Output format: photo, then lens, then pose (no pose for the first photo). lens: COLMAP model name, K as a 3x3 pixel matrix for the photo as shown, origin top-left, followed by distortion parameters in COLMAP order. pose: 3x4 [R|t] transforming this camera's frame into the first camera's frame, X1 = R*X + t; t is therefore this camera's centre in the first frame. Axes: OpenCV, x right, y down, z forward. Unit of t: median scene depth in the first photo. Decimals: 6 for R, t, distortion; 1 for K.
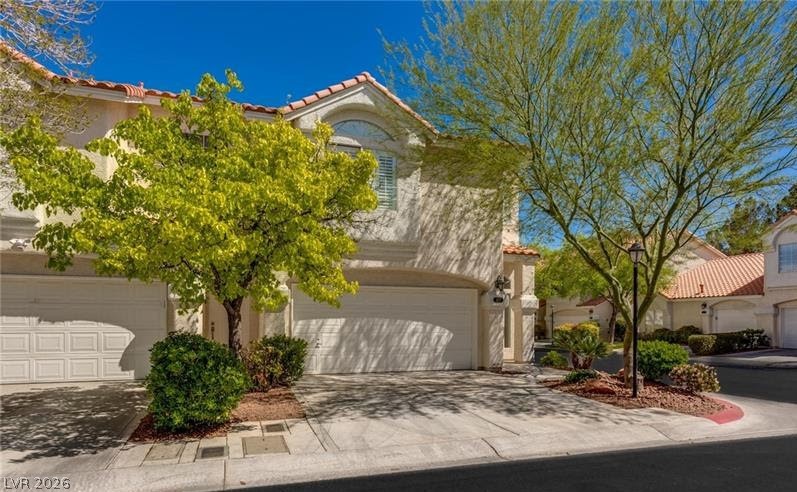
lens RADIAL K [[453.7, 0, 398.5], [0, 453.7, 246.0], [0, 0, 1]] dist [0.000731, 0.000766]
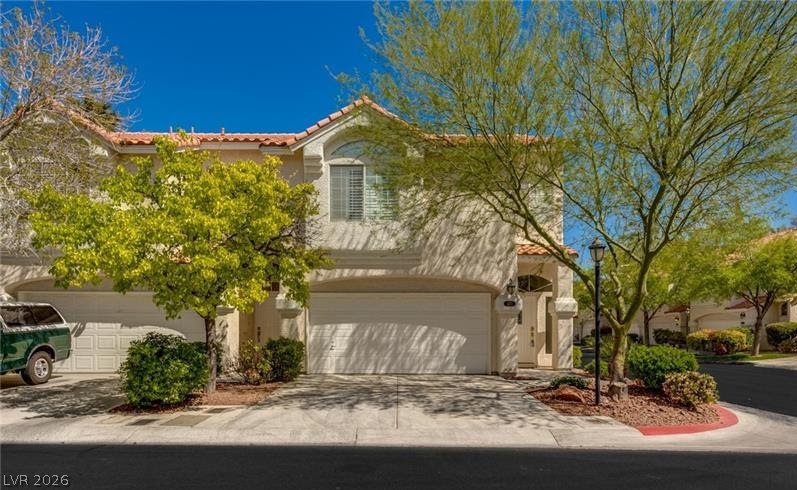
lens RADIAL K [[464.7, 0, 398.5], [0, 464.7, 245.0], [0, 0, 1]] dist [-0.002111, -0.000443]
pose [[0.947738, -0.058445, -0.313652, 0.359684], [0.053939, 0.998279, -0.023034, 0.002867], [0.314458, 0.004913, 0.949259, -0.029549]]
